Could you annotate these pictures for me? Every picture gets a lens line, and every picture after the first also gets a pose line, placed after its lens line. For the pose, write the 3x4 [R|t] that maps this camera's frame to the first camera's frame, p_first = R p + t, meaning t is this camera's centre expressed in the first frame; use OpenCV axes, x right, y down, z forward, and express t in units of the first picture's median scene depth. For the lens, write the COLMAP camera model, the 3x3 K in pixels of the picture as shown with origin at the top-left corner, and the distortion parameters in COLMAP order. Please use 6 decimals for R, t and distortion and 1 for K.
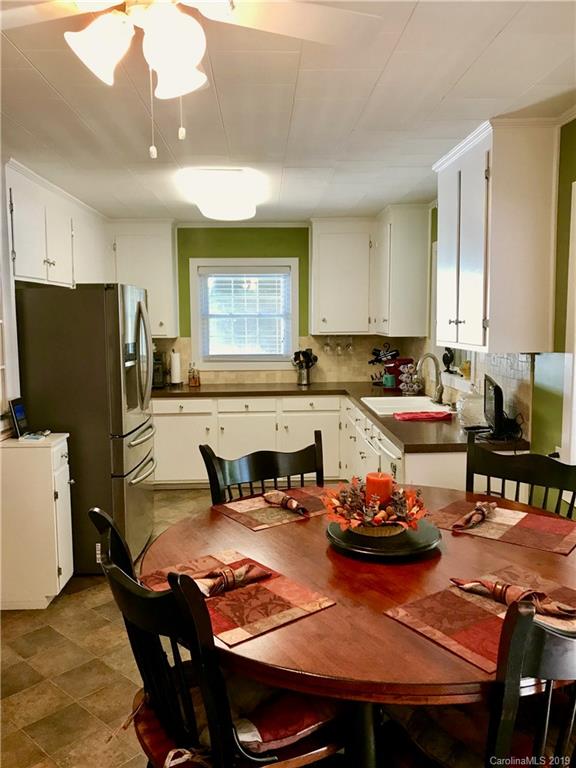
lens RADIAL K [[625.2, 0, 288.0], [0, 625.2, 384.0], [0, 0, 1]] dist [0.077941, -0.002744]
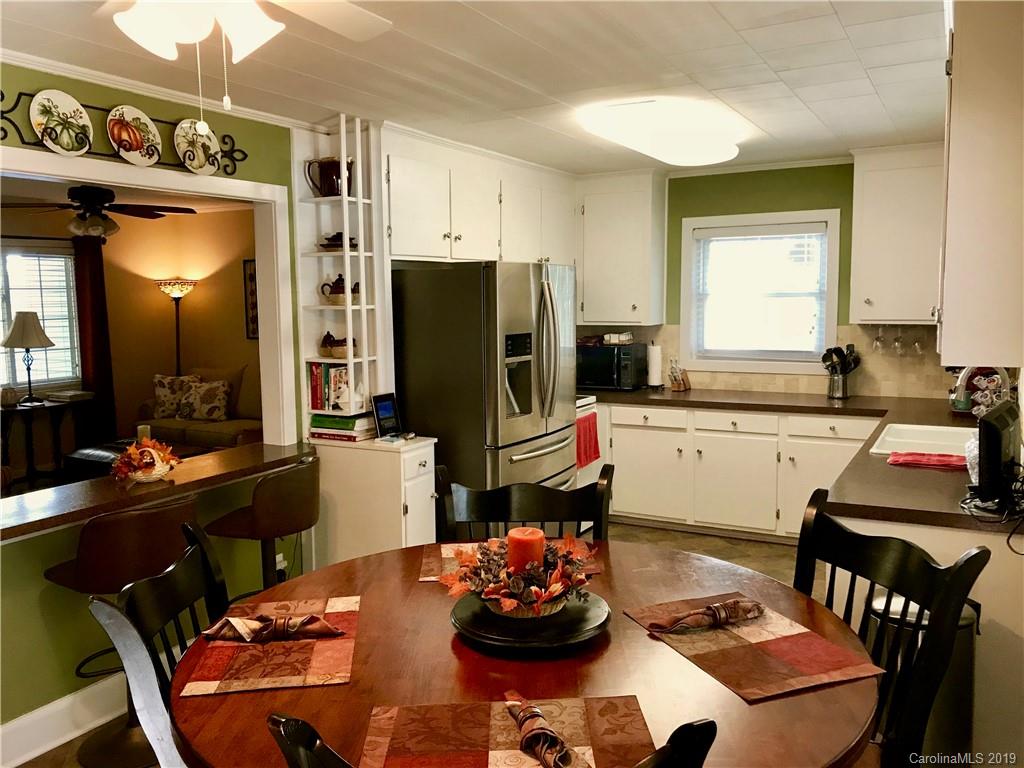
lens RADIAL K [[836.4, 0, 507.3], [0, 836.4, 376.7], [0, 0, 1]] dist [0.010291, 0.003175]
pose [[0.855583, 0.048545, -0.515385, 0.189050], [-0.051689, 0.998629, 0.008255, -0.011377], [0.515079, 0.019577, 0.856919, 0.054334]]
